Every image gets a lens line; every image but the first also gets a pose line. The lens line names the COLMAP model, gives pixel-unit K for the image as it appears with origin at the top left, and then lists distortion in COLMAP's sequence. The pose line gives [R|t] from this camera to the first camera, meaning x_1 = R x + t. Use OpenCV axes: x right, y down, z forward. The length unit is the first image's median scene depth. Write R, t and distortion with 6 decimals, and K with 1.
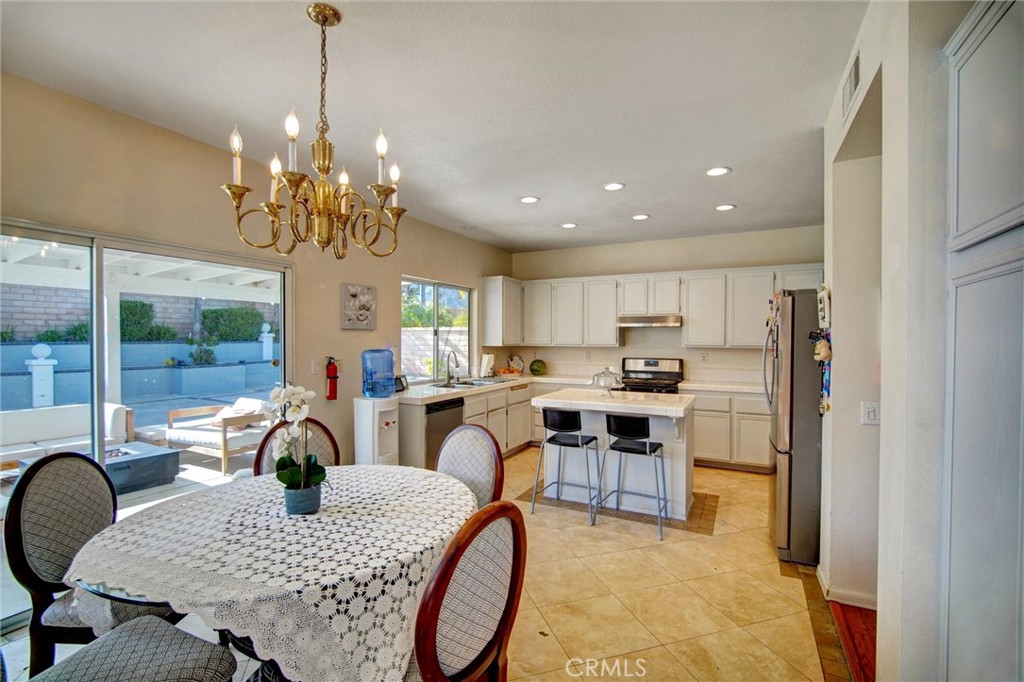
lens RADIAL K [[458.5, 0, 512.0], [0, 458.5, 341.0], [0, 0, 1]] dist [-0.019302, 0.000075]
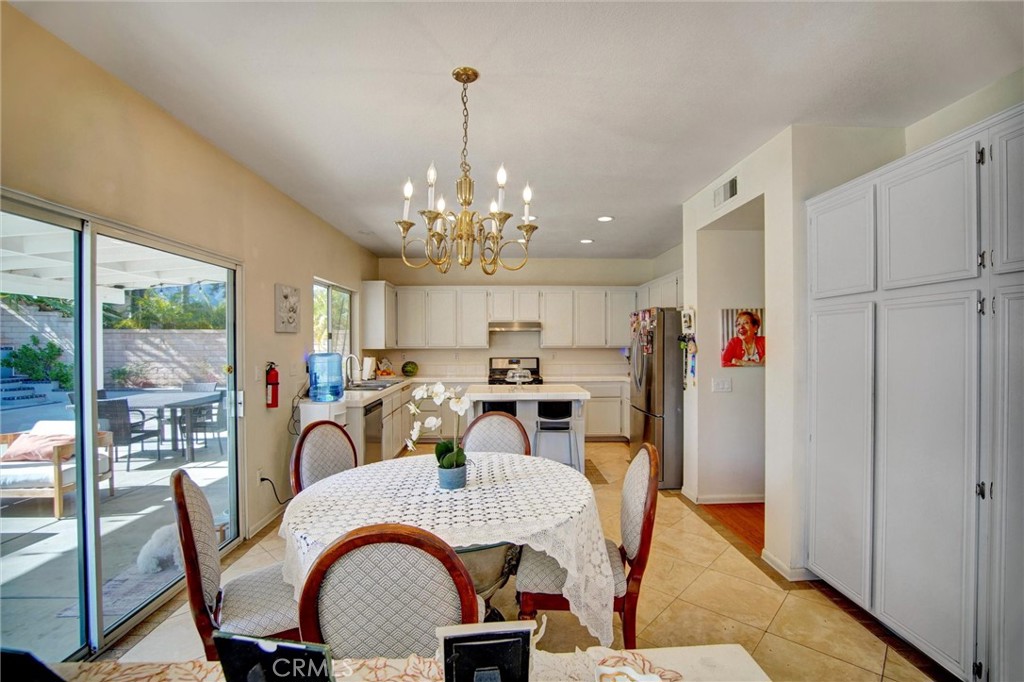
lens RADIAL K [[457.7, 0, 515.5], [0, 457.7, 341.0], [0, 0, 1]] dist [-0.040101, 0.008301]
pose [[0.872712, -0.005184, 0.488208, -0.284531], [0.008273, 0.999957, -0.004172, -0.000128], [-0.488165, 0.007680, 0.872717, -0.037622]]
